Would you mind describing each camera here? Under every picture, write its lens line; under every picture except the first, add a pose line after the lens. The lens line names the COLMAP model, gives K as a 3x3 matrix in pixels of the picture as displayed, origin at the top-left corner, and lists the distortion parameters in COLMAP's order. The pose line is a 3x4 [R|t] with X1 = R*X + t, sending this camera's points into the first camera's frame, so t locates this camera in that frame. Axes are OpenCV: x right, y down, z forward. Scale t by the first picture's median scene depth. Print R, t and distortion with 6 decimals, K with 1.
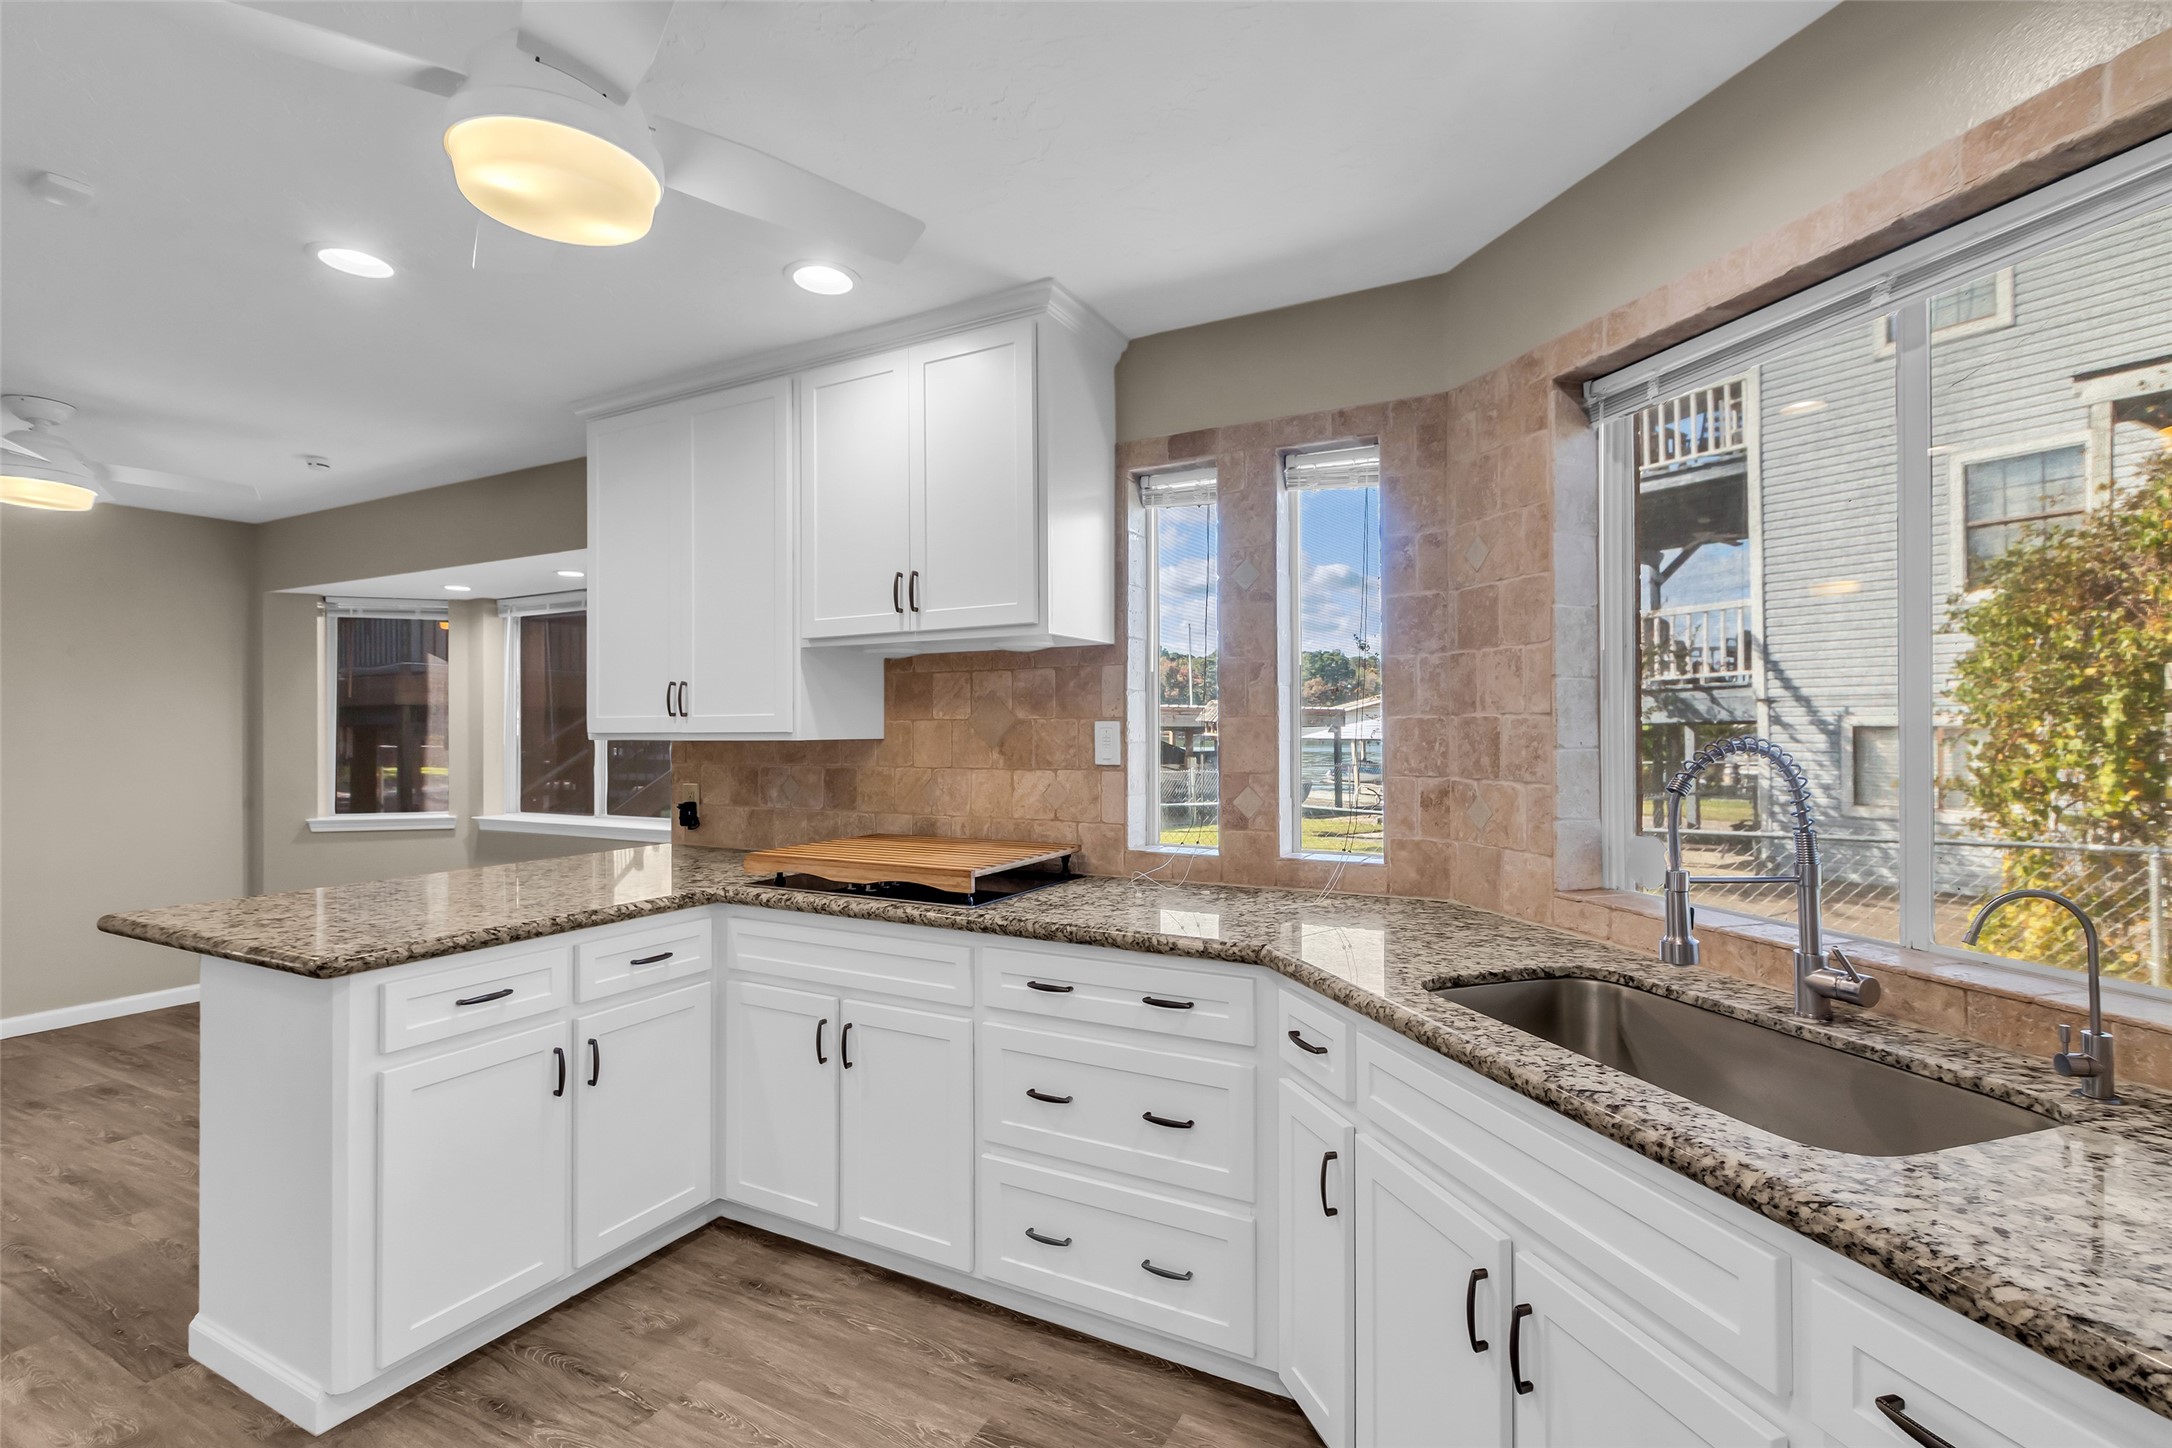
lens RADIAL K [[974.5, 0, 1100.1], [0, 974.5, 731.6], [0, 0, 1]] dist [0.001309, -0.000753]
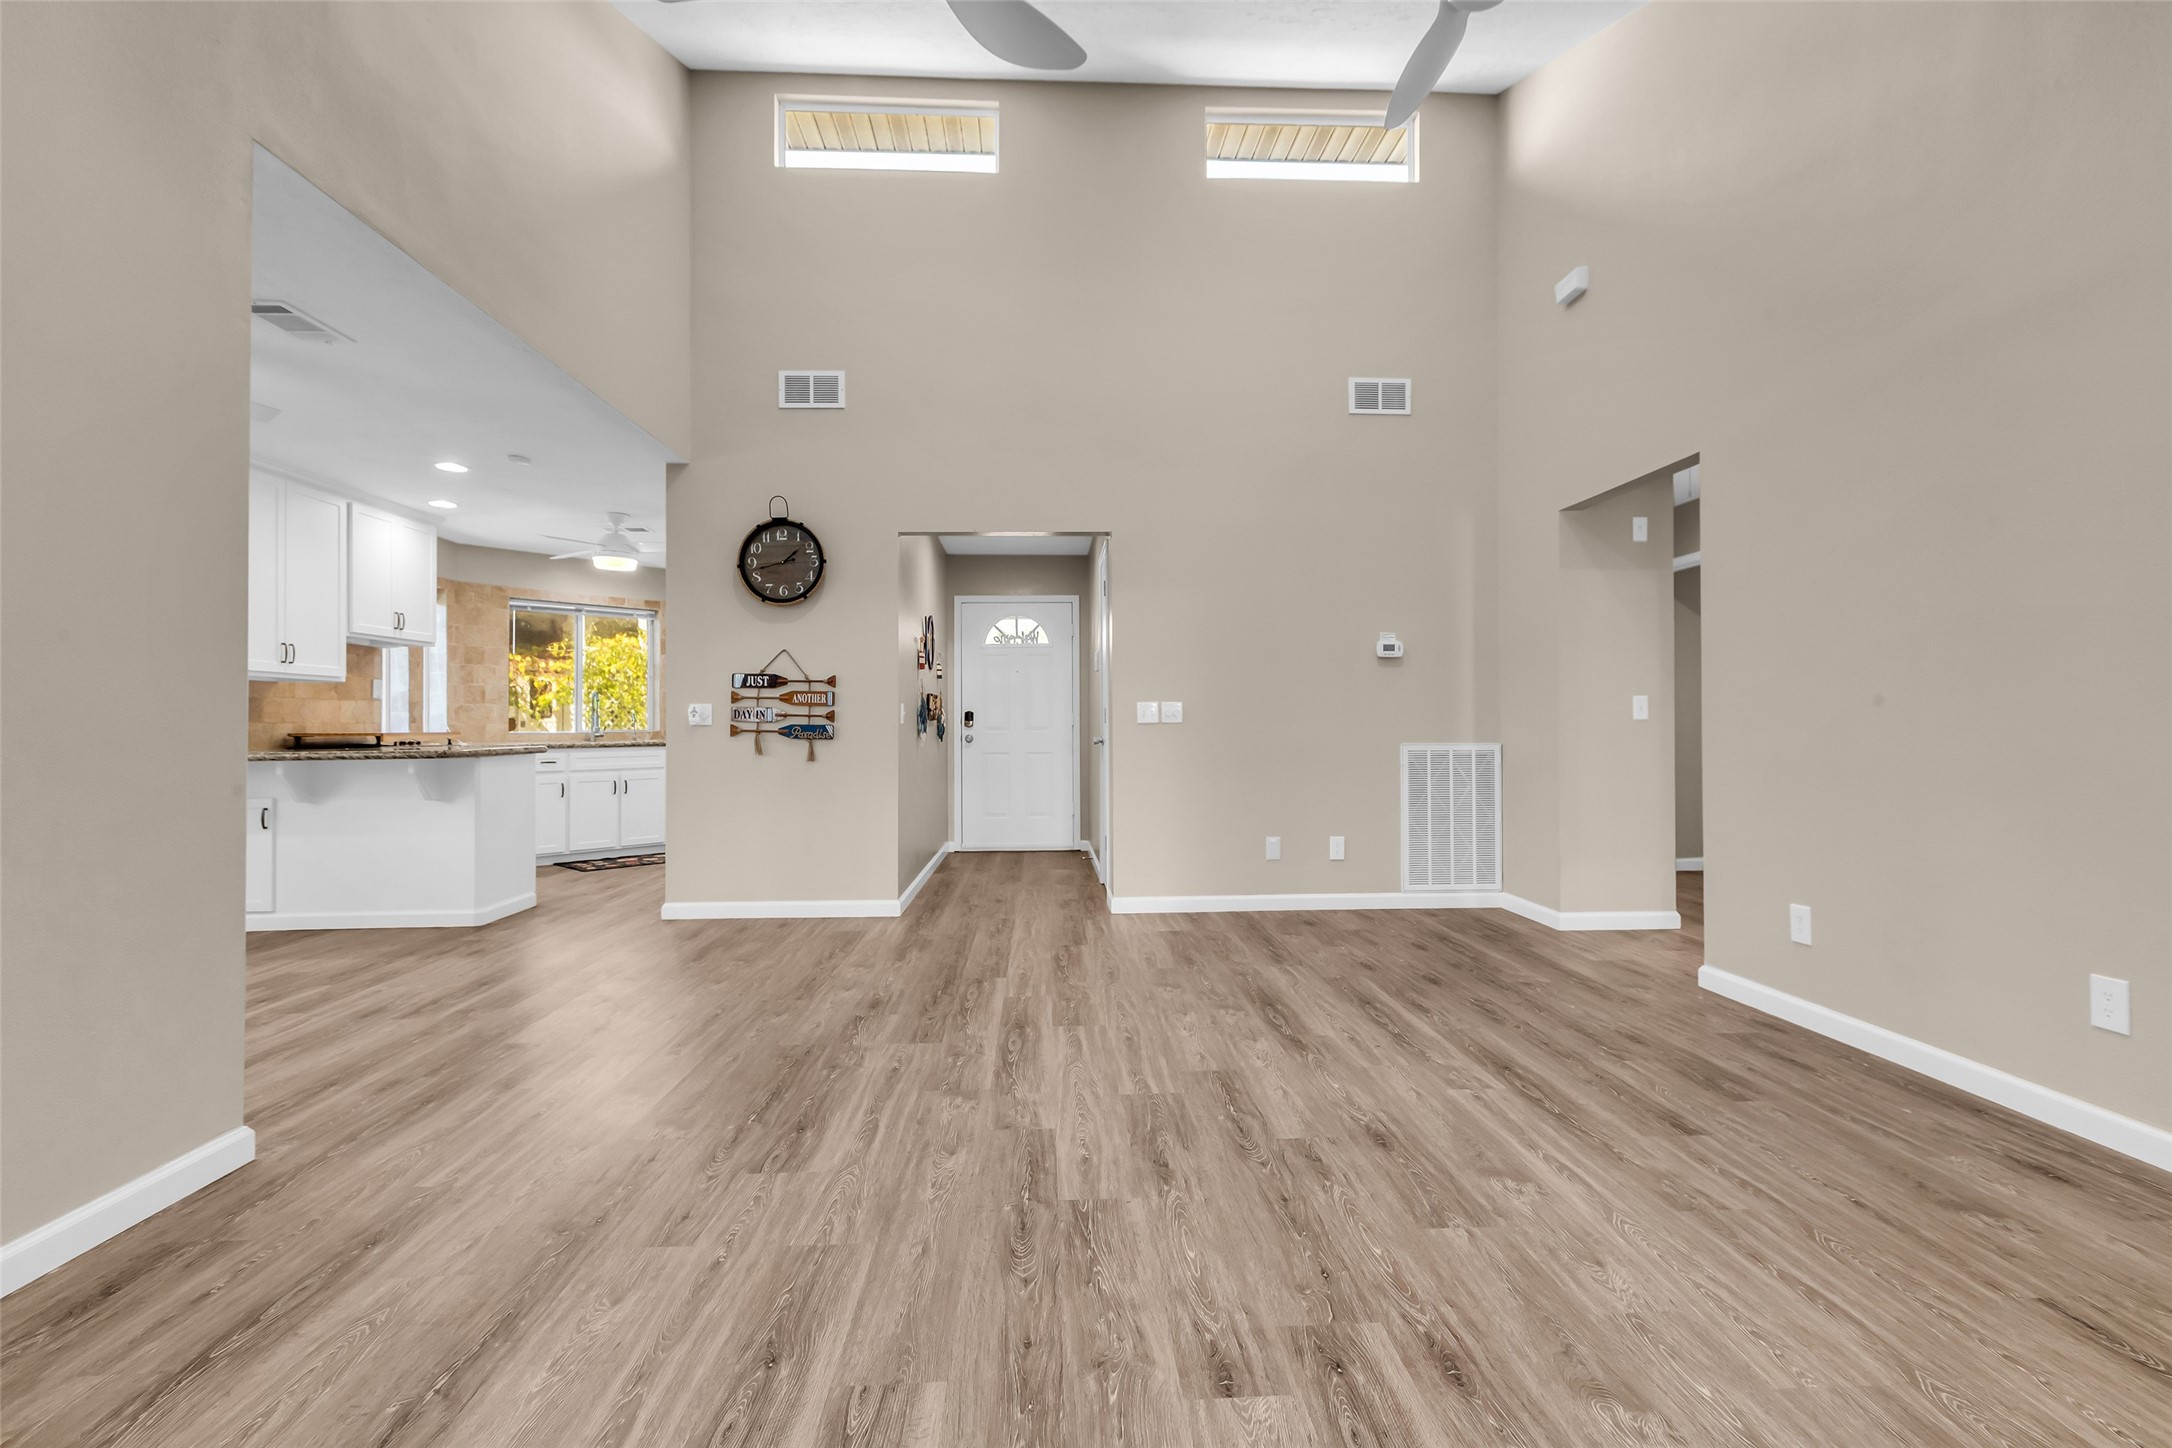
lens RADIAL K [[943.3, 0, 1087.9], [0, 943.3, 701.5], [0, 0, 1]] dist [0.000821, -0.000043]
pose [[-0.511349, 0.027711, 0.858926, -2.731533], [0.014994, 0.999616, -0.023323, 0.116927], [-0.859242, 0.000953, -0.511568, 0.671671]]
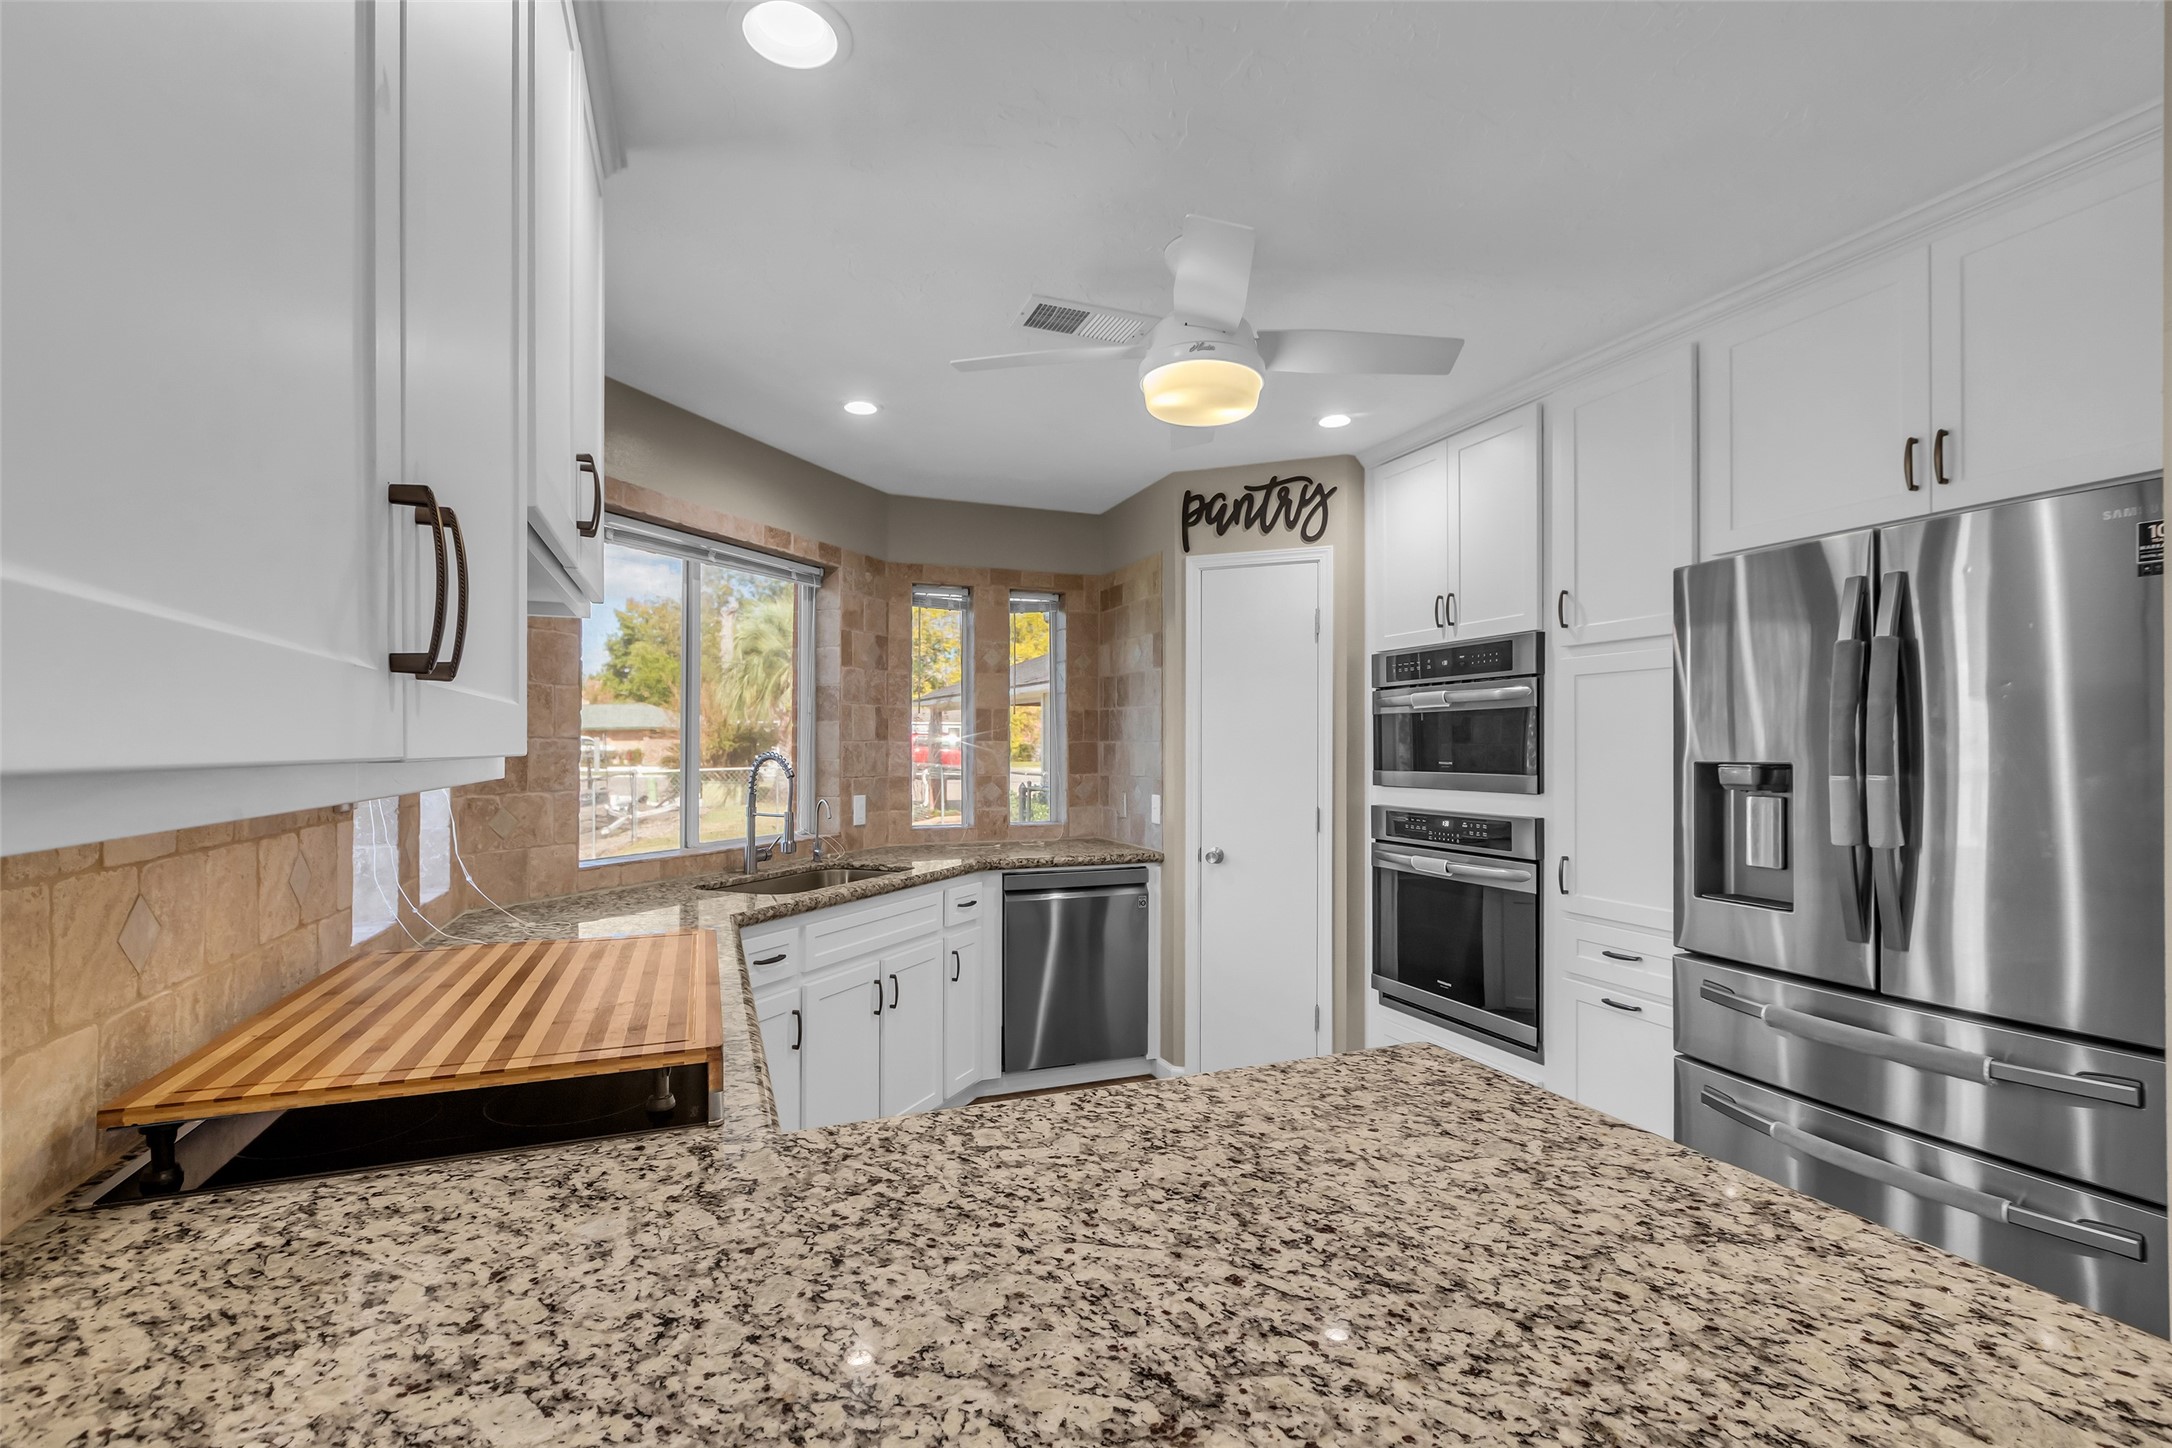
lens RADIAL K [[974.5, 0, 1107.0], [0, 974.5, 750.4], [0, 0, 1]] dist [0.001309, -0.000753]
pose [[-0.763914, 0.001207, 0.645317, -0.706825], [0.006752, 0.999958, 0.006123, -0.003171], [-0.645283, 0.009035, -0.763890, 1.120045]]
